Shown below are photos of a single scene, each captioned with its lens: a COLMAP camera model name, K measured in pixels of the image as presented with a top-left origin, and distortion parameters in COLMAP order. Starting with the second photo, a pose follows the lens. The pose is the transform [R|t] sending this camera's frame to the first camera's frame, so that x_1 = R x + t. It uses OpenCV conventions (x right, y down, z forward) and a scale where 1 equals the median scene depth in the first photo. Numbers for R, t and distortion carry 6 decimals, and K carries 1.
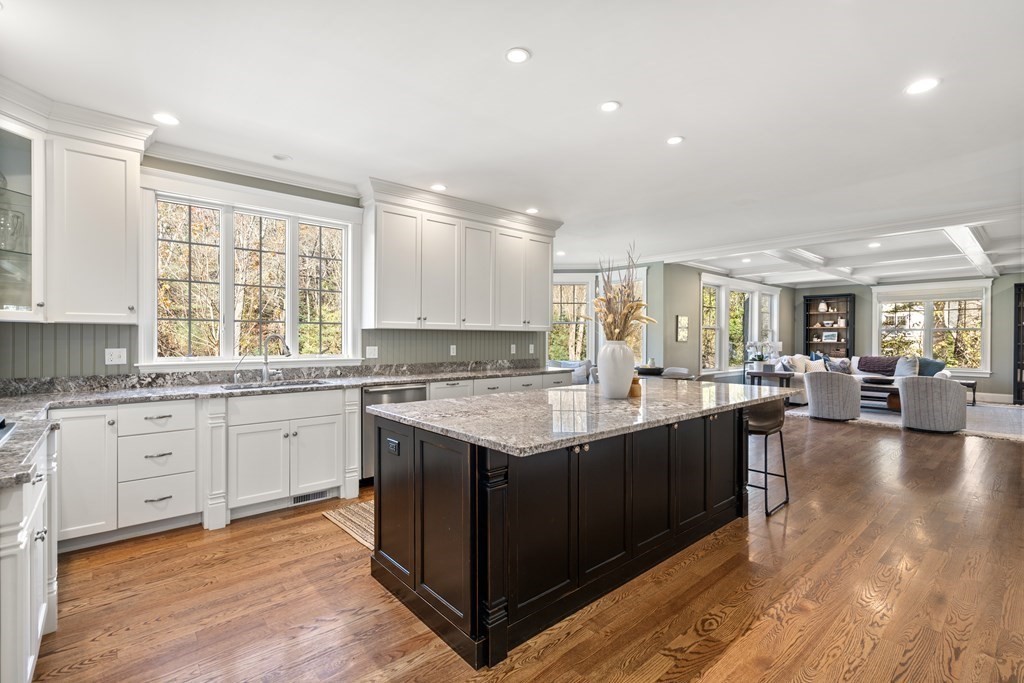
lens RADIAL K [[467.6, 0, 510.2], [0, 467.6, 341.8], [0, 0, 1]] dist [-0.003768, -0.000086]
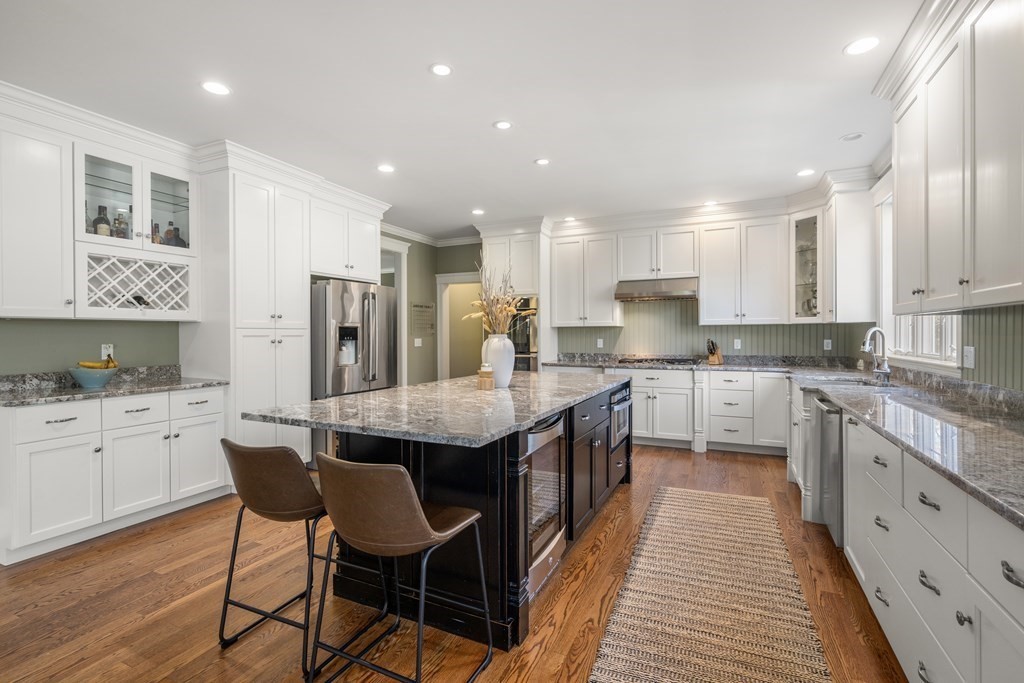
lens RADIAL K [[467.6, 0, 507.3], [0, 467.6, 338.0], [0, 0, 1]] dist [-0.003768, -0.000086]
pose [[-0.921442, 0.004864, -0.388486, 0.384596], [-0.000381, 0.999910, 0.013422, -0.006445], [0.388517, 0.012516, -0.921357, 1.226754]]
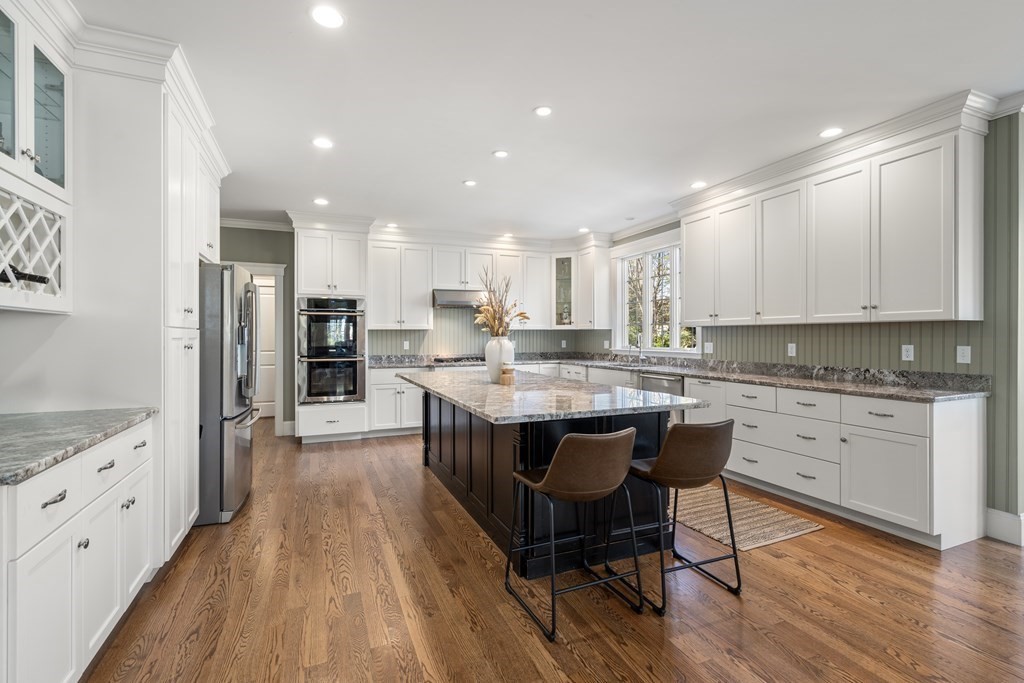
lens RADIAL K [[467.6, 0, 506.8], [0, 467.6, 336.2], [0, 0, 1]] dist [-0.003768, -0.000086]
pose [[-0.321146, -0.000756, -0.947029, 0.854231], [-0.004407, 0.999990, 0.000696, -0.003625], [0.947019, 0.004397, -0.321147, 0.859840]]
